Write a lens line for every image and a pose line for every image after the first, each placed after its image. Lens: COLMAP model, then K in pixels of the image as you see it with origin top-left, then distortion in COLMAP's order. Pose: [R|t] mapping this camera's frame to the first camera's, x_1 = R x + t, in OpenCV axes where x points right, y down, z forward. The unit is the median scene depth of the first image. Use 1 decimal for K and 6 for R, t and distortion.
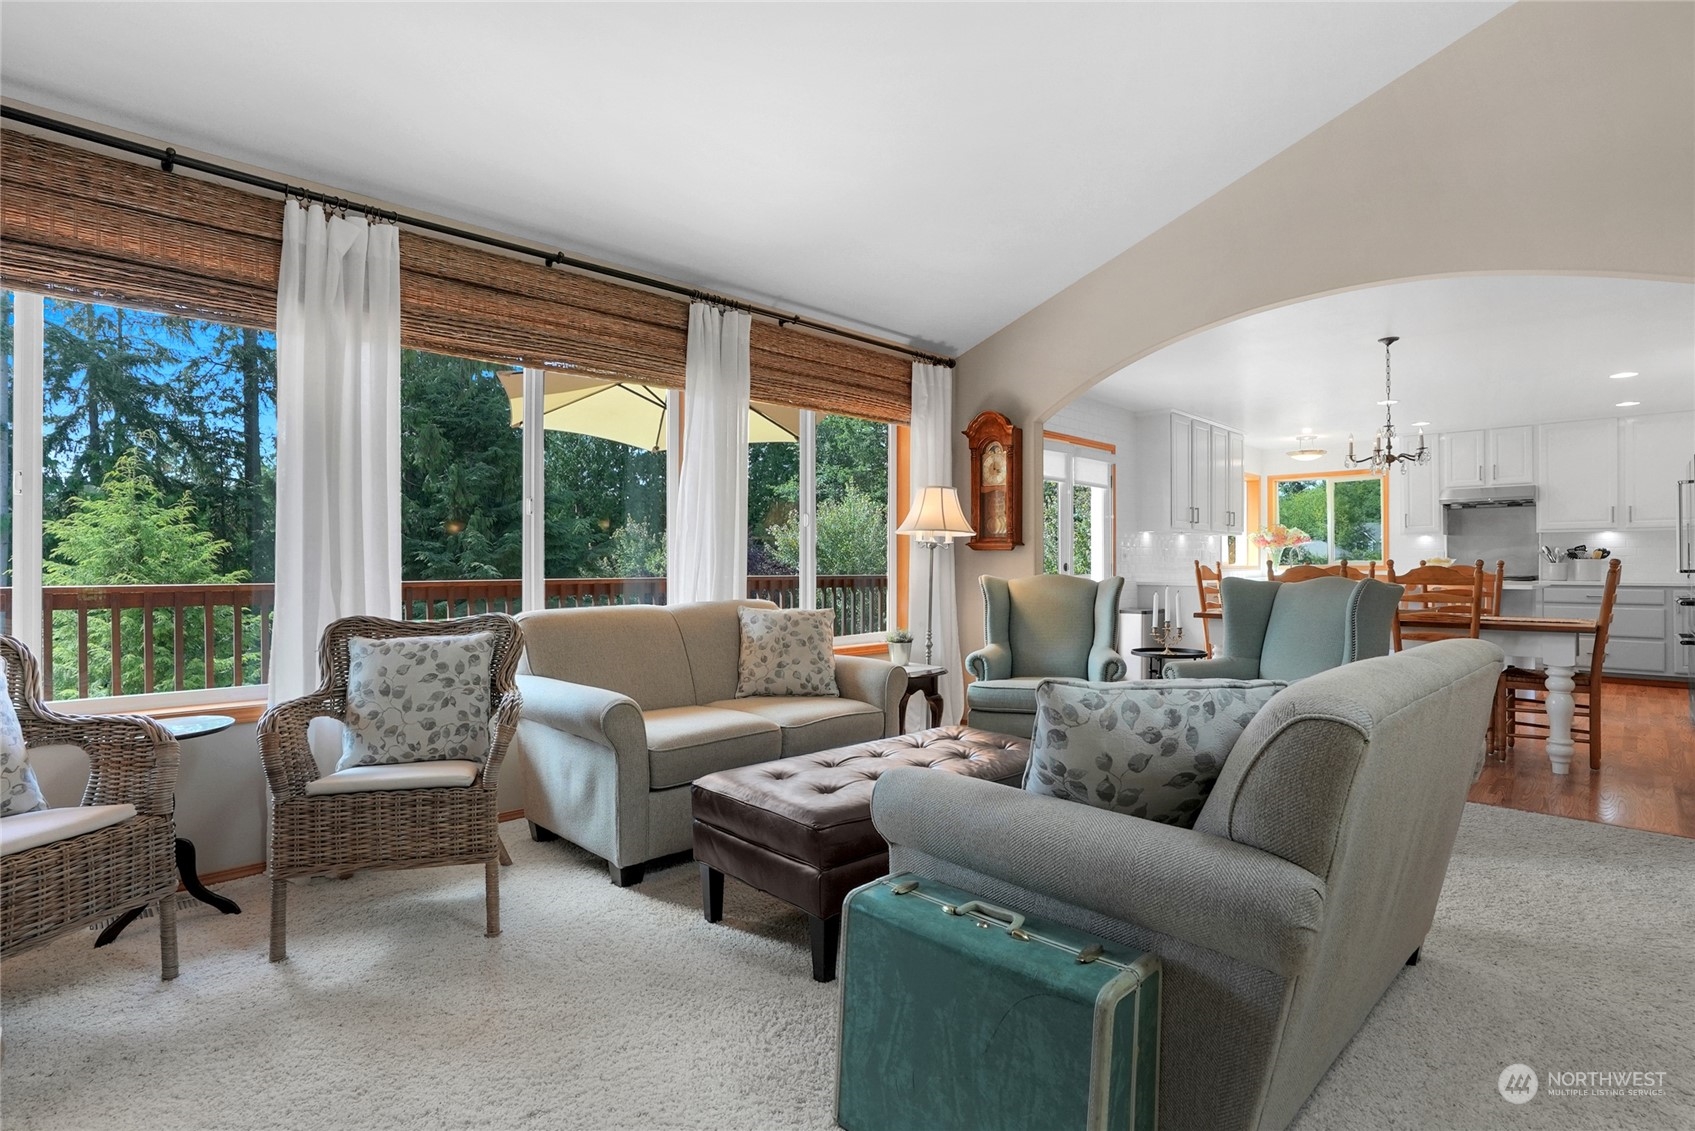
lens RADIAL K [[794.7, 0, 841.4], [0, 794.7, 561.9], [0, 0, 1]] dist [-0.062646, 0.023836]
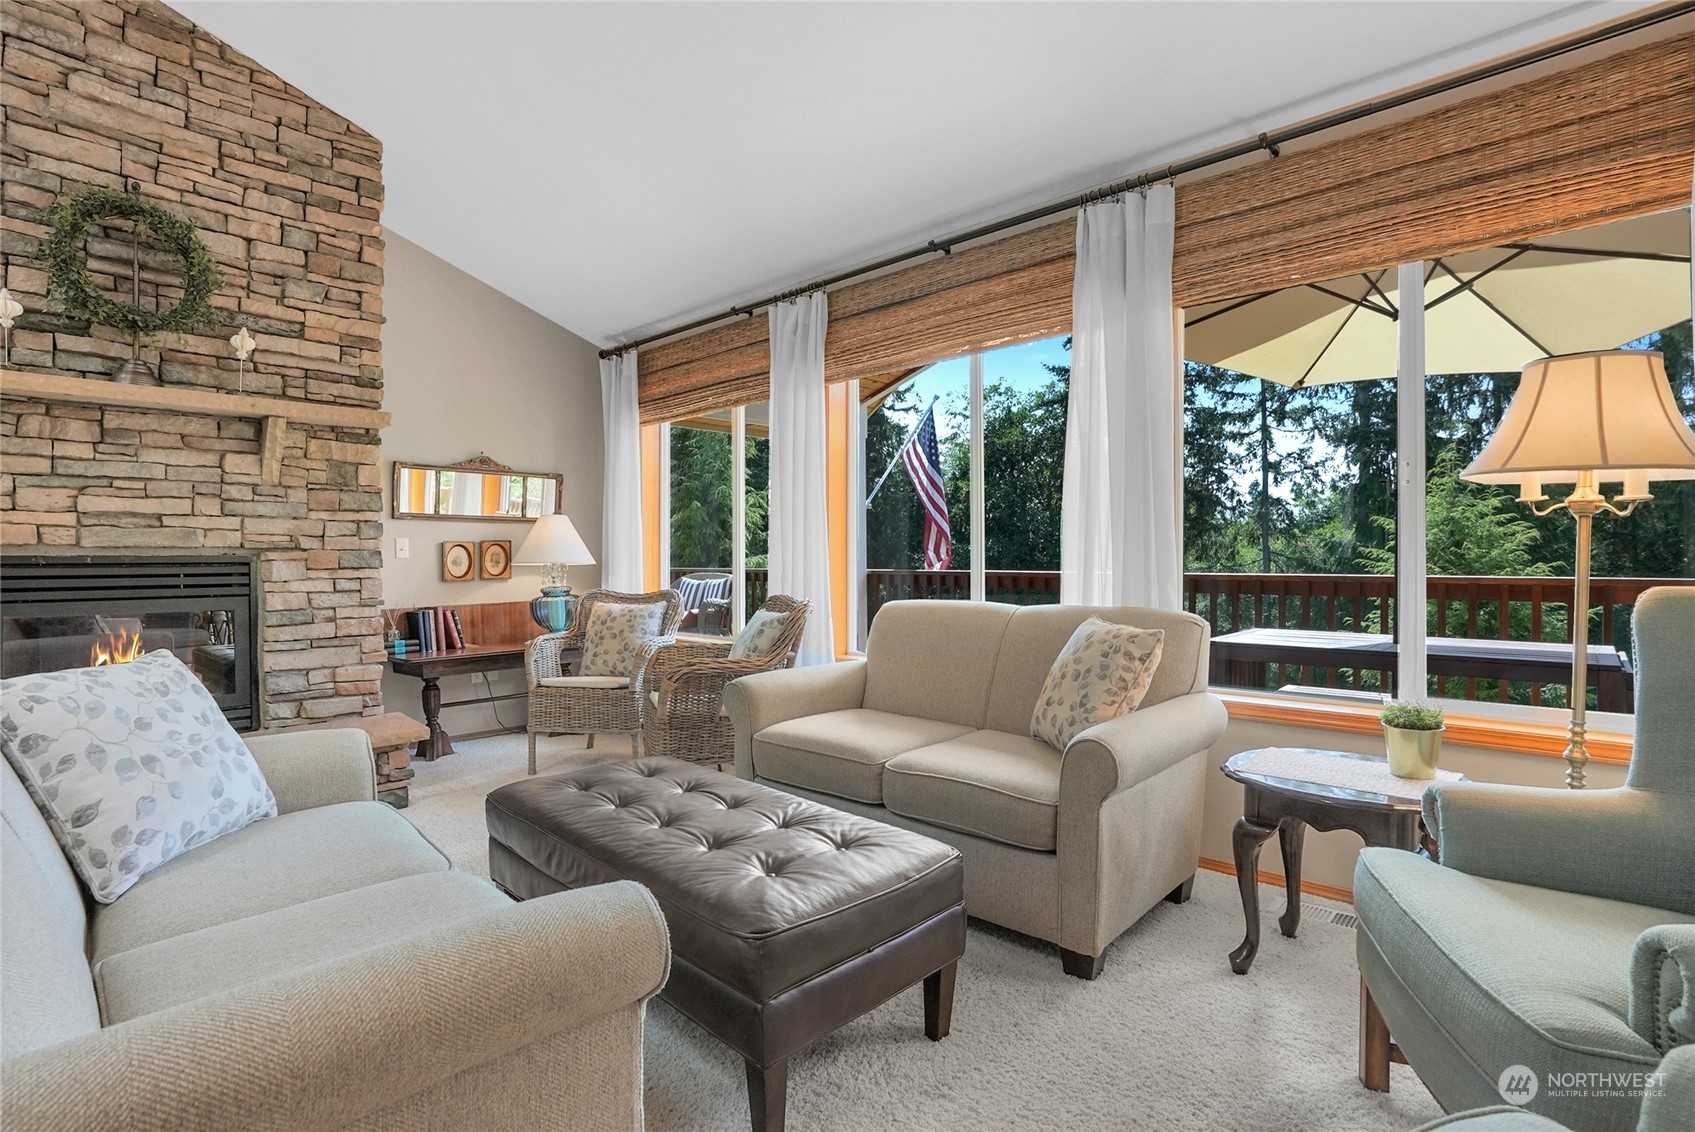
lens RADIAL K [[794.7, 0, 841.4], [0, 794.7, 562.4], [0, 0, 1]] dist [-0.062646, 0.023836]
pose [[0.066387, 0.008299, -0.997759, 0.588092], [0.004299, 0.999954, 0.008603, 0.003278], [0.997785, -0.004860, 0.066349, 0.757060]]
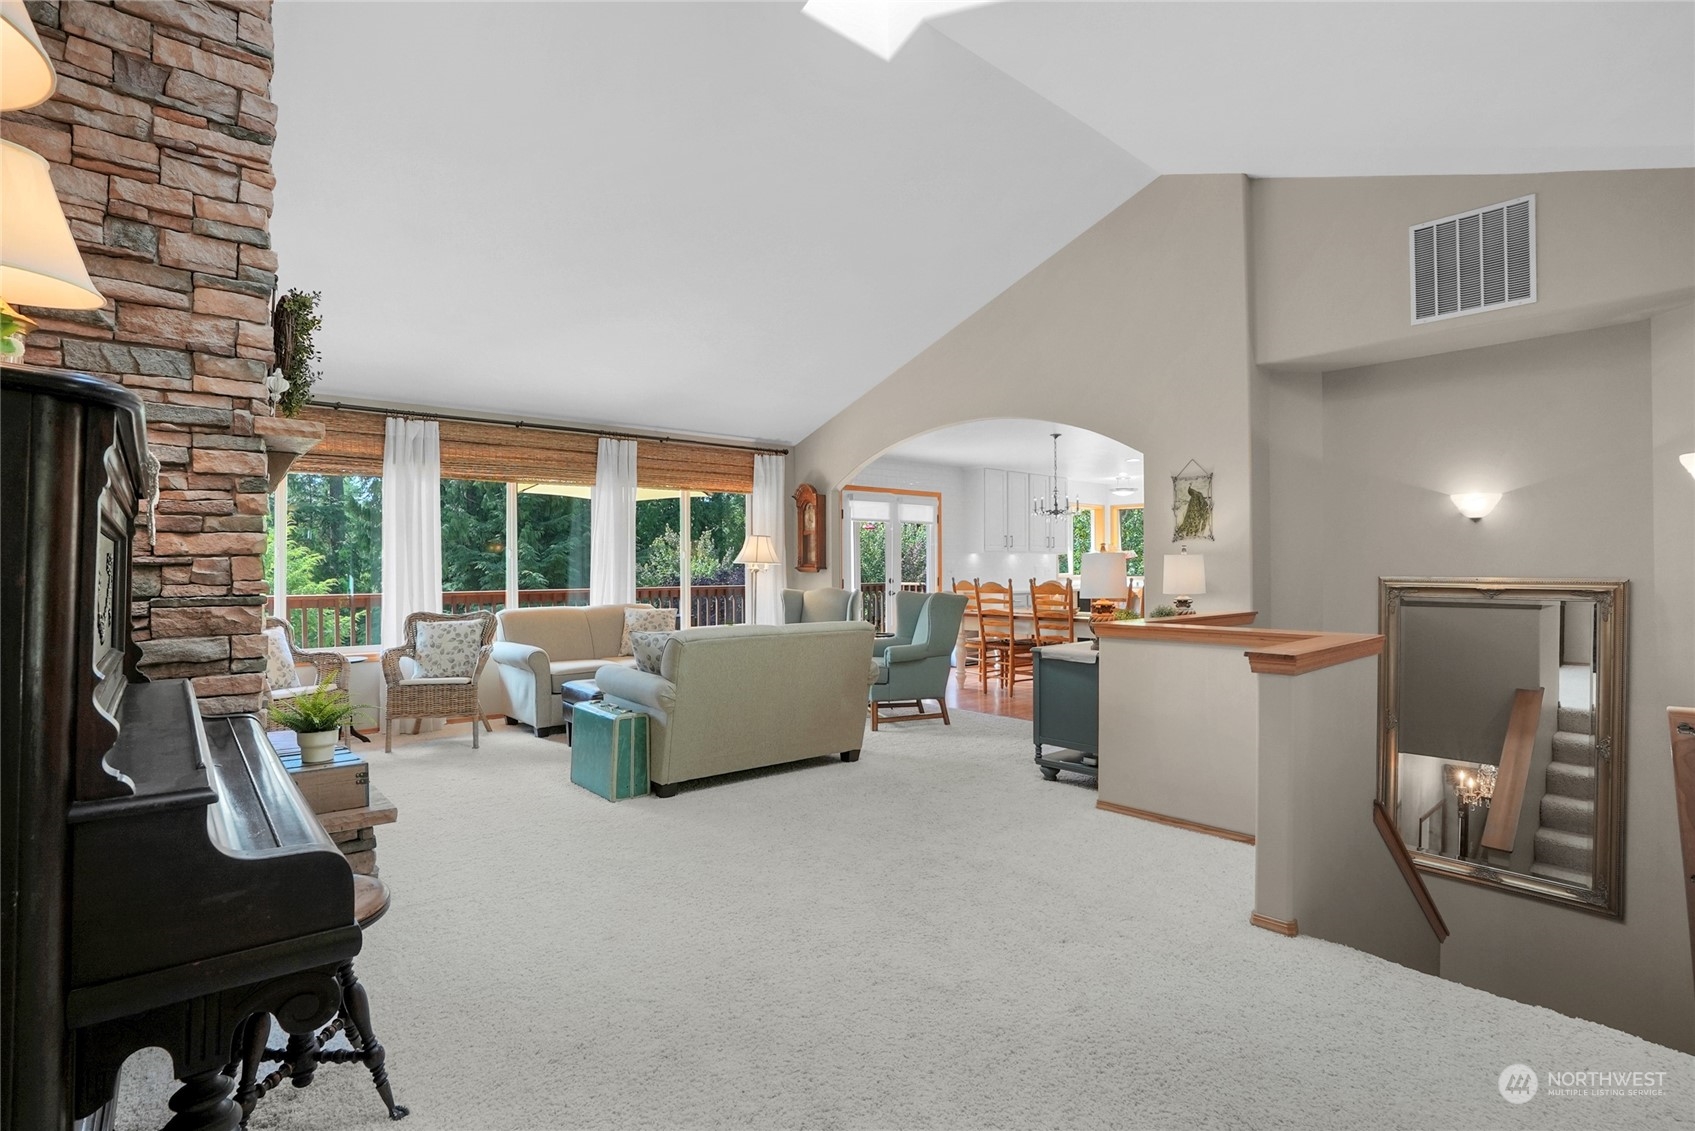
lens RADIAL K [[794.7, 0, 841.4], [0, 794.7, 561.9], [0, 0, 1]] dist [-0.062646, 0.023836]
pose [[0.997534, -0.005635, -0.069965, 0.508685], [0.005467, 0.999982, -0.002586, -0.041447], [0.069978, 0.002198, 0.997546, -0.791963]]
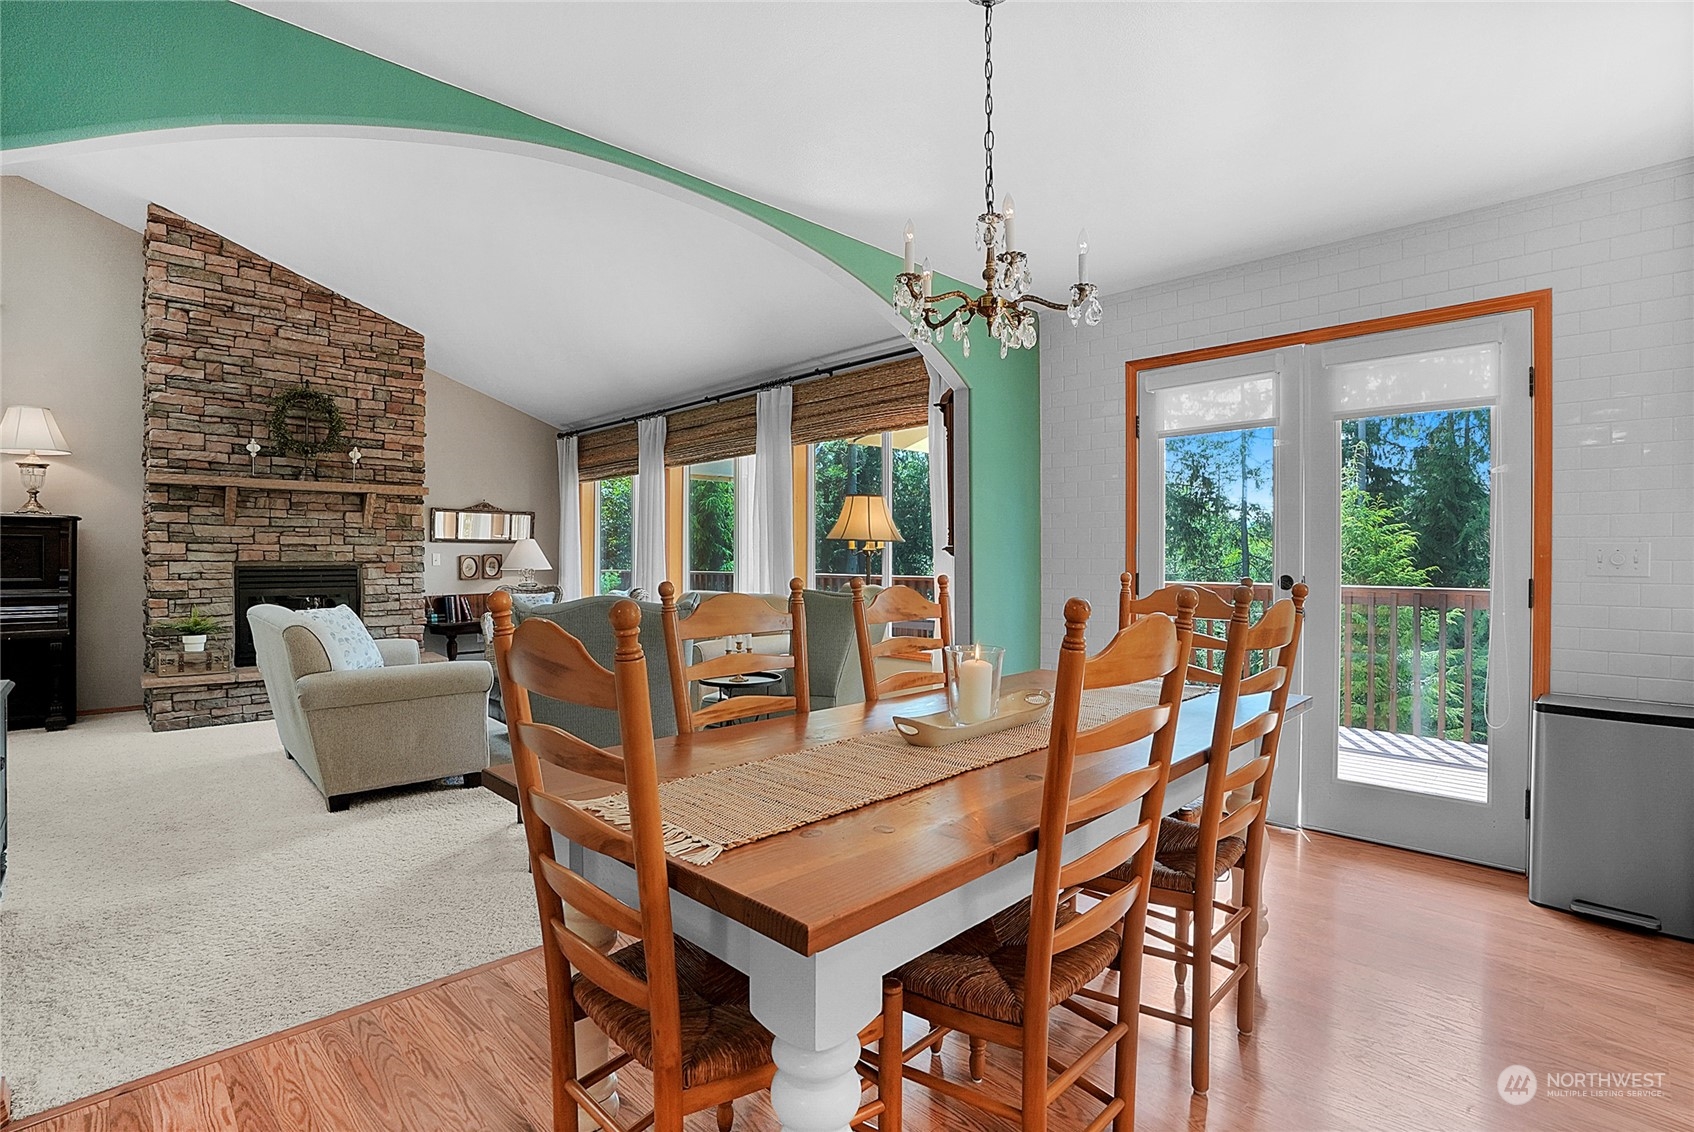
lens RADIAL K [[801.4, 0, 819.6], [0, 801.4, 561.4], [0, 0, 1]] dist [-0.103379, 0.057215]
pose [[-0.001963, 0.006686, -0.999976, 1.406708], [0.002309, 0.999975, 0.006681, -0.019163], [0.999995, -0.002296, -0.001979, 1.177094]]
